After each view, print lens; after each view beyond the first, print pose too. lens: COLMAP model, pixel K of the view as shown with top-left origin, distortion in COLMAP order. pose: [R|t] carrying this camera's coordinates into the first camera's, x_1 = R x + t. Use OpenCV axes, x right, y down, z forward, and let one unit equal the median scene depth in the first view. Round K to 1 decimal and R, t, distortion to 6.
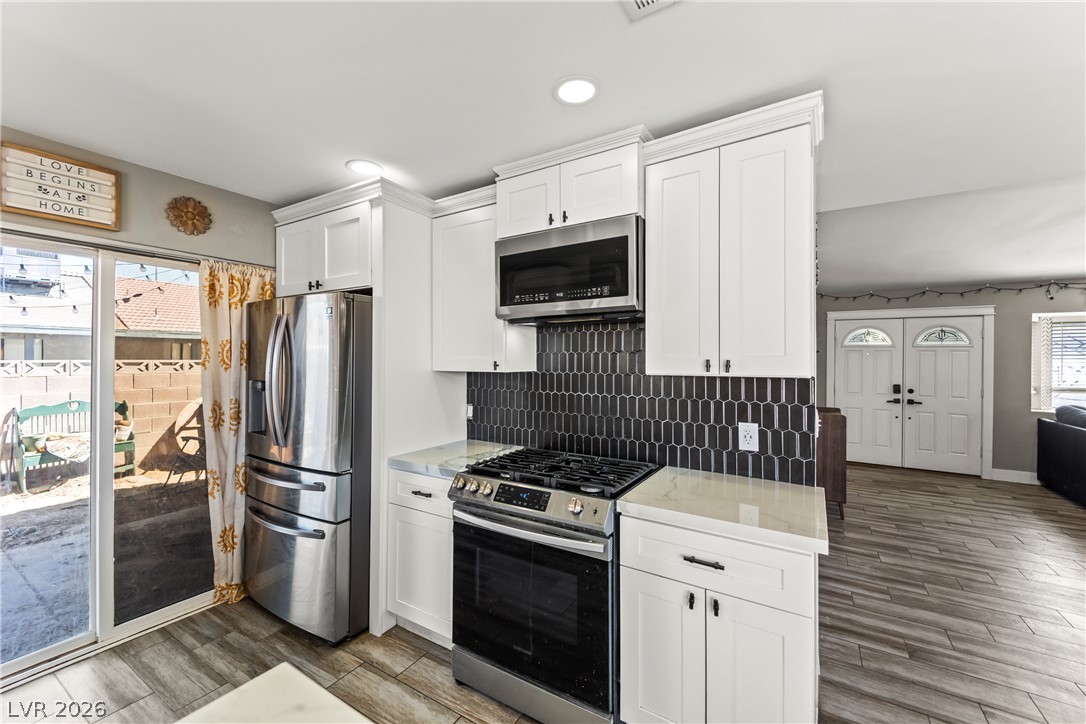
lens RADIAL K [[431.3, 0, 547.9], [0, 431.3, 358.9], [0, 0, 1]] dist [0.014211, -0.008379]
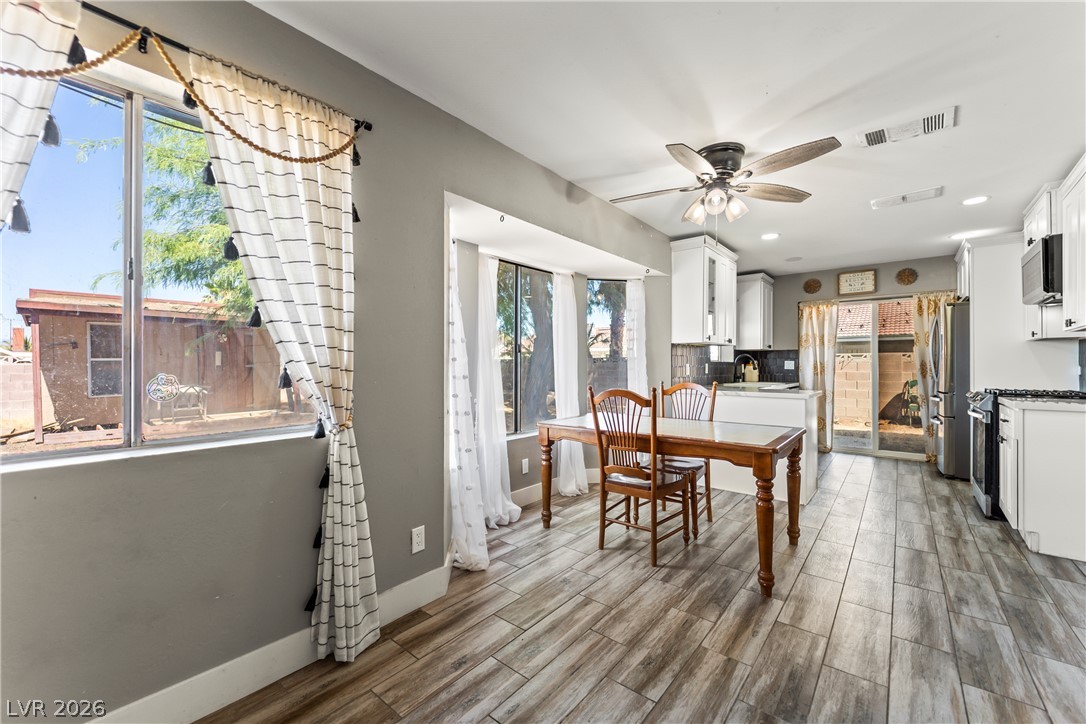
lens RADIAL K [[431.3, 0, 540.9], [0, 431.3, 360.5], [0, 0, 1]] dist [0.014211, -0.008379]
pose [[-0.135871, -0.016032, -0.990597, 1.505667], [0.001282, 0.999865, -0.016358, 0.121490], [0.990726, -0.003493, -0.135832, -0.505298]]
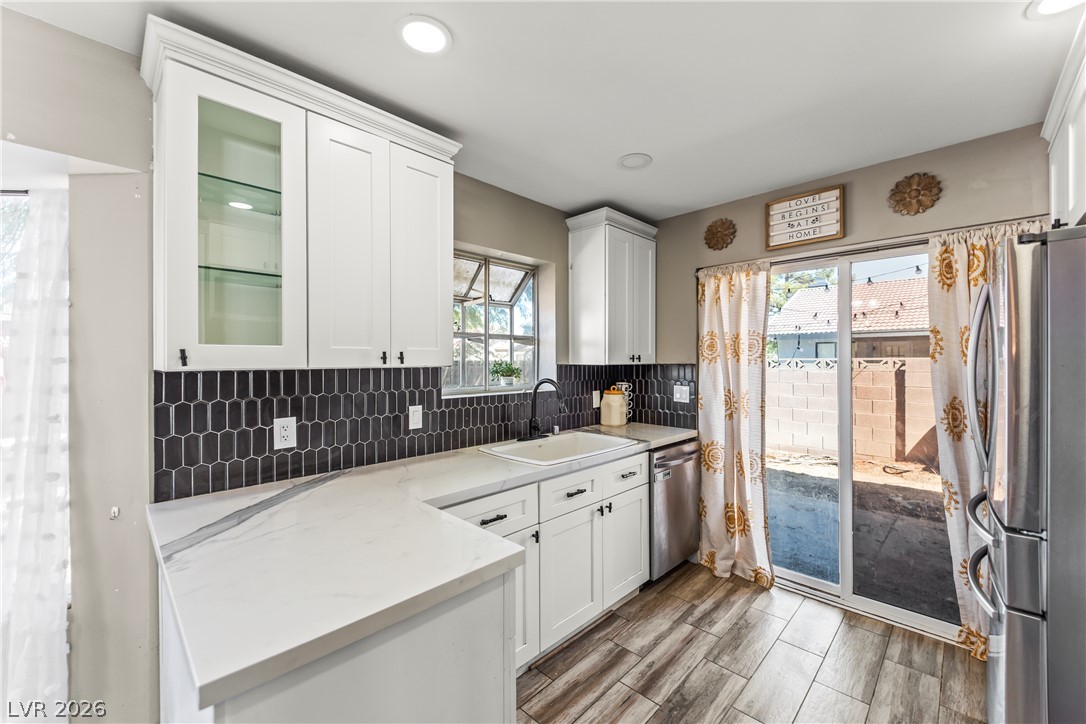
lens RADIAL K [[431.3, 0, 537.2], [0, 431.3, 360.1], [0, 0, 1]] dist [0.014211, -0.008379]
pose [[-0.225797, -0.007261, -0.974147, 0.231077], [0.002323, 0.999965, -0.007992, 0.024968], [0.974172, -0.004067, -0.225773, 0.406051]]
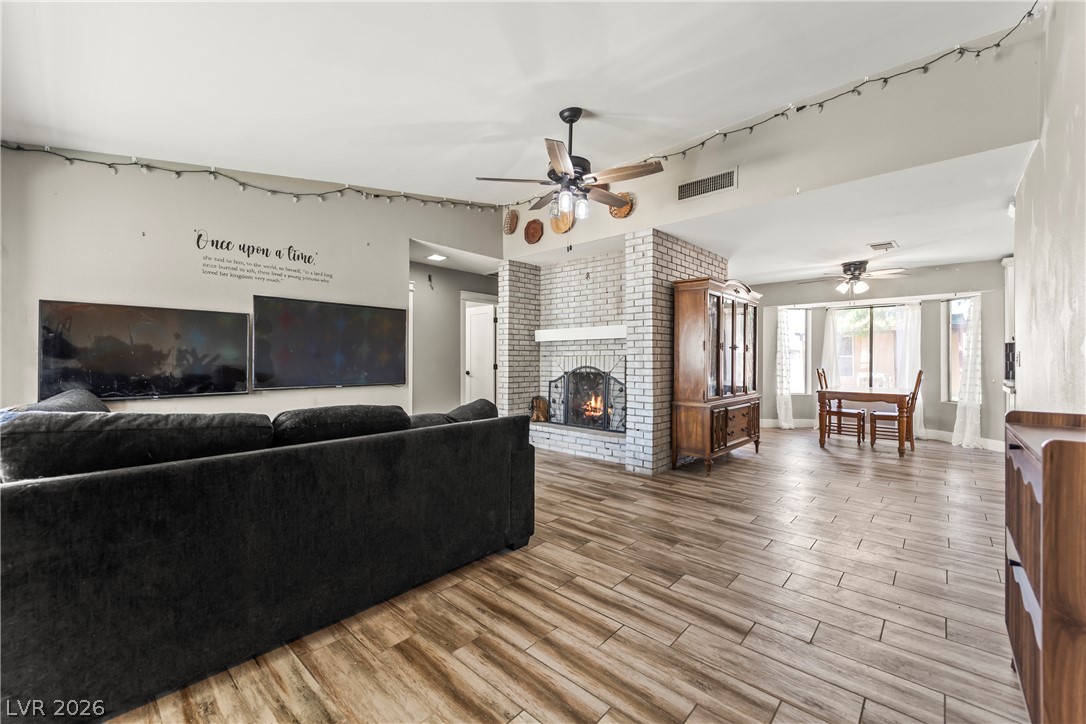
lens RADIAL K [[431.3, 0, 538.5], [0, 431.3, 355.8], [0, 0, 1]] dist [0.014211, -0.008379]
pose [[-0.981016, -0.010271, 0.193657, 1.720135], [-0.011687, 0.999913, -0.006166, 0.142587], [-0.193577, -0.008312, -0.981050, 2.449527]]
